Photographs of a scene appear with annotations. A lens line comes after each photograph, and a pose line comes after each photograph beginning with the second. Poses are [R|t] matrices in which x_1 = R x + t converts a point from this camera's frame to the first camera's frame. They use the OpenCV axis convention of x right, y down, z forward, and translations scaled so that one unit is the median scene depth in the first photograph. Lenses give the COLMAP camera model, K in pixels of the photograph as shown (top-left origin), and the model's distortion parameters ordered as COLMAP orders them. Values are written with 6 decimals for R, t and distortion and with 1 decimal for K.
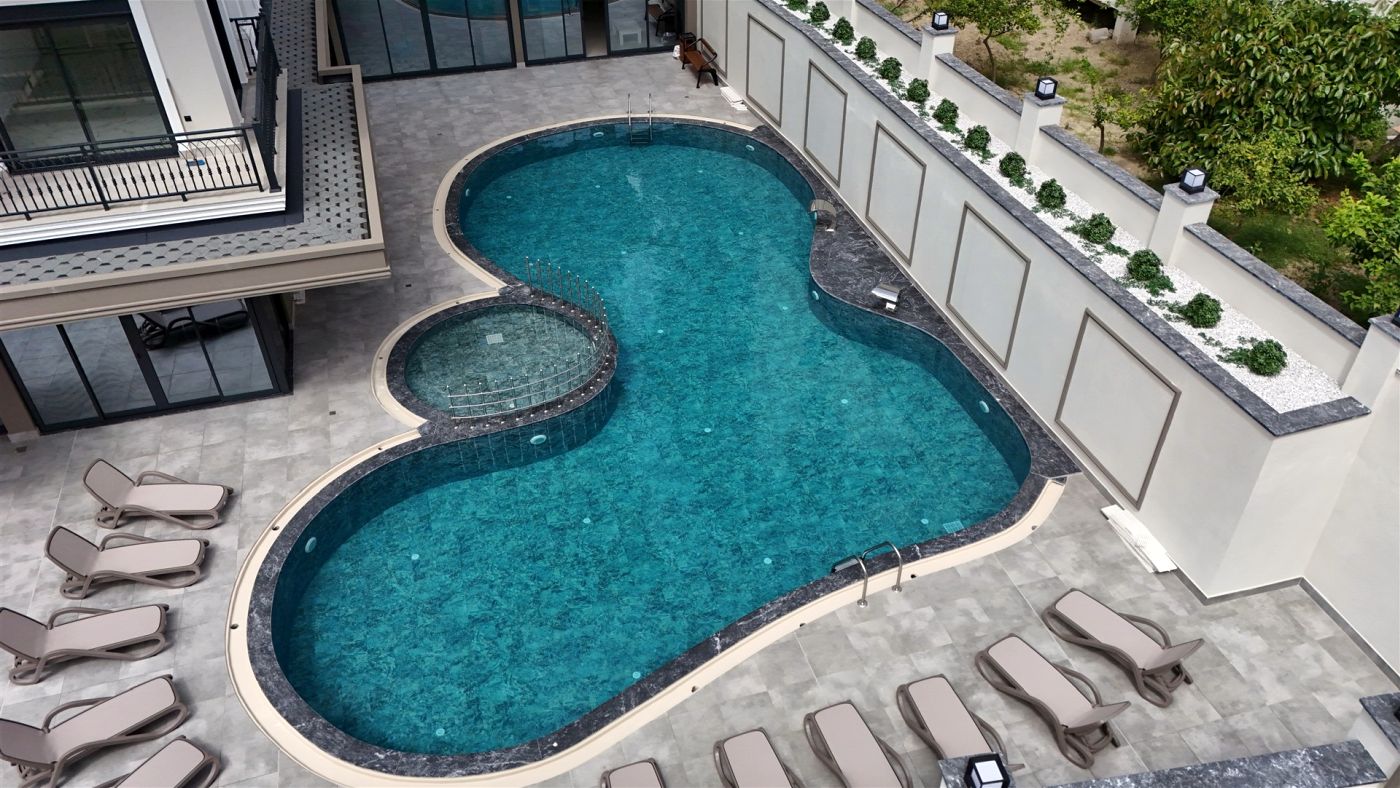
lens RADIAL K [[1027.1, 0, 708.7], [0, 1027.1, 394.8], [0, 0, 1]] dist [0.084371, -0.080851]
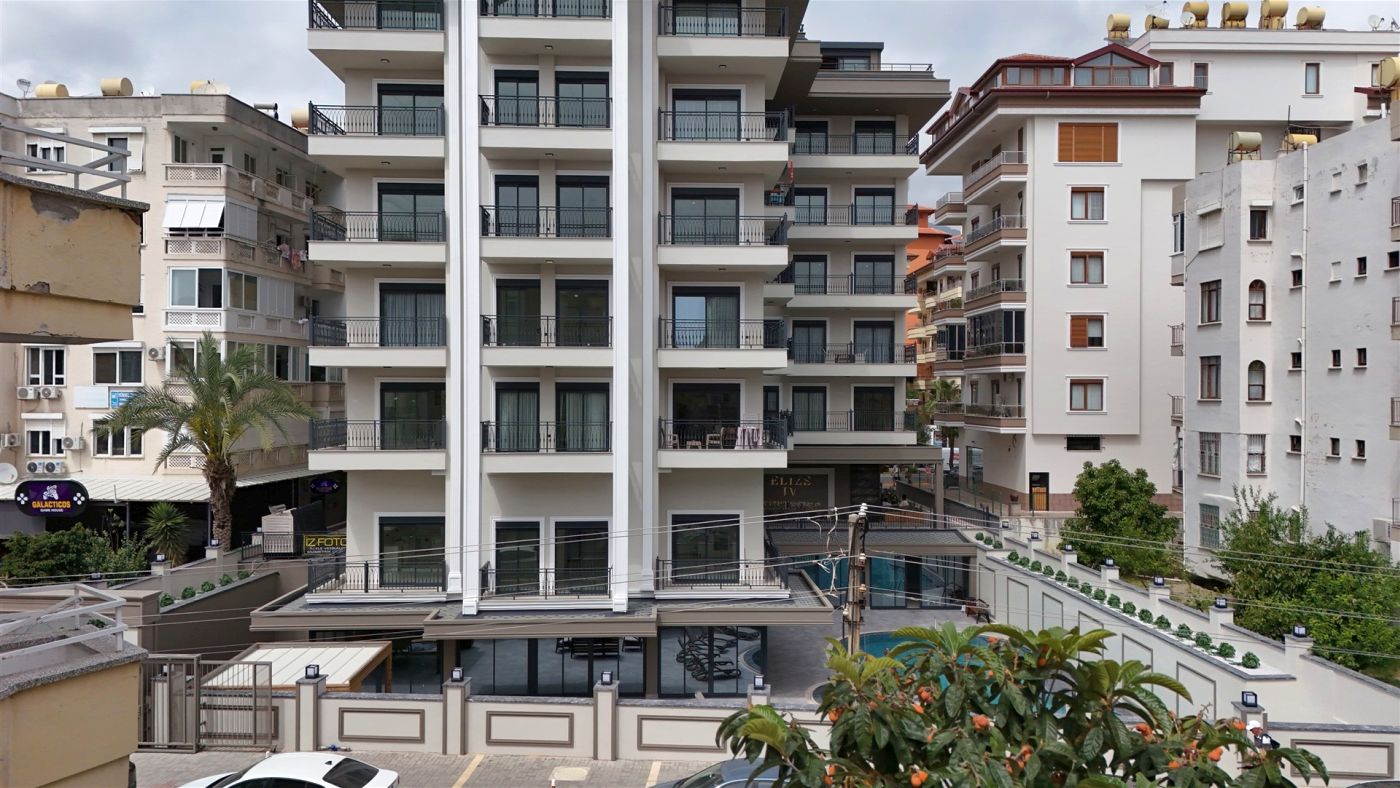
lens RADIAL K [[1027.1, 0, 708.7], [0, 1027.1, 394.8], [0, 0, 1]] dist [0.084371, -0.080851]
pose [[0.965743, 0.002161, -0.259493, 0.005947], [-0.160502, 0.790730, -0.590749, 0.630298], [0.203912, 0.612161, 0.763989, -0.783200]]
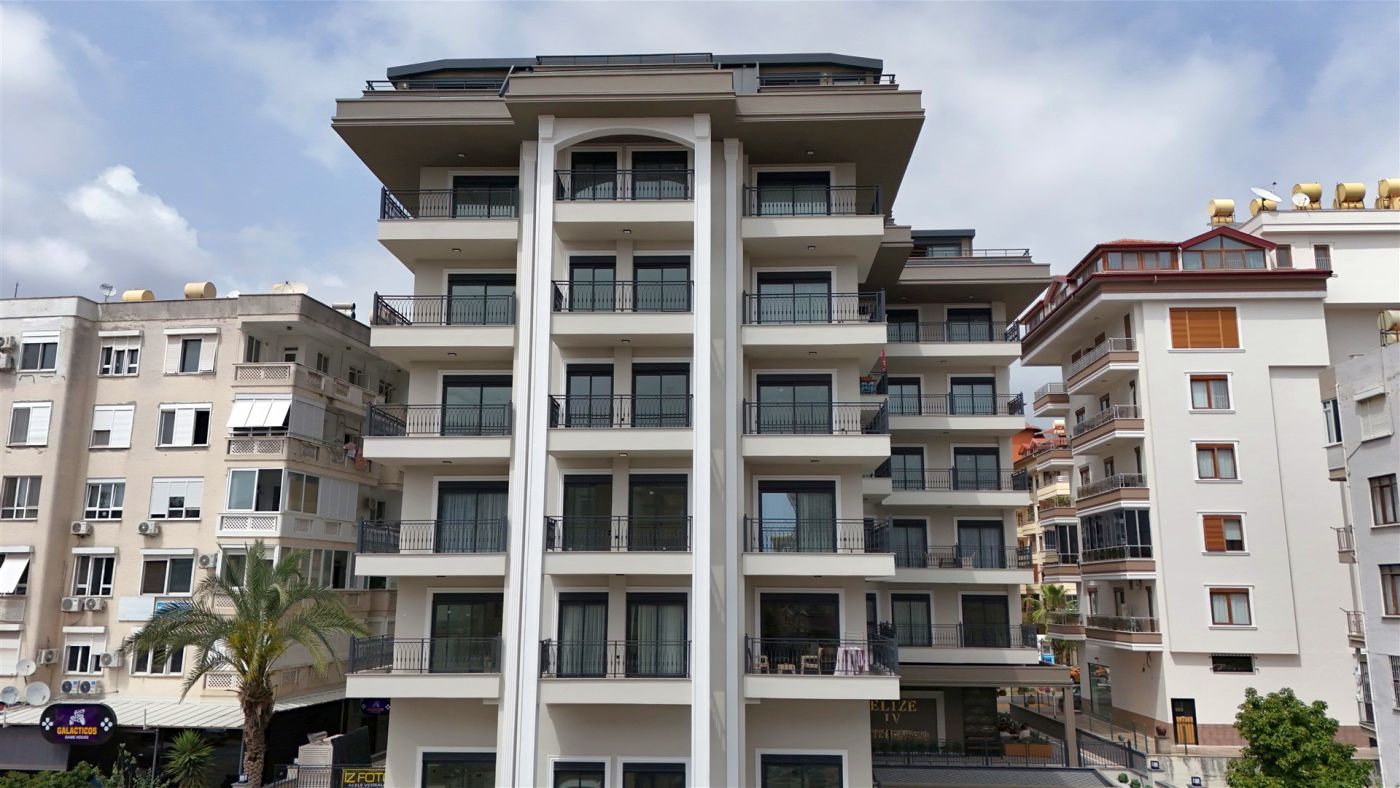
lens RADIAL K [[1027.1, 0, 708.7], [0, 1027.1, 394.8], [0, 0, 1]] dist [0.084371, -0.080851]
pose [[0.943980, -0.059221, -0.324646, -0.068362], [-0.204919, 0.665927, -0.717321, 0.502165], [0.258671, 0.743663, 0.616486, -0.647604]]
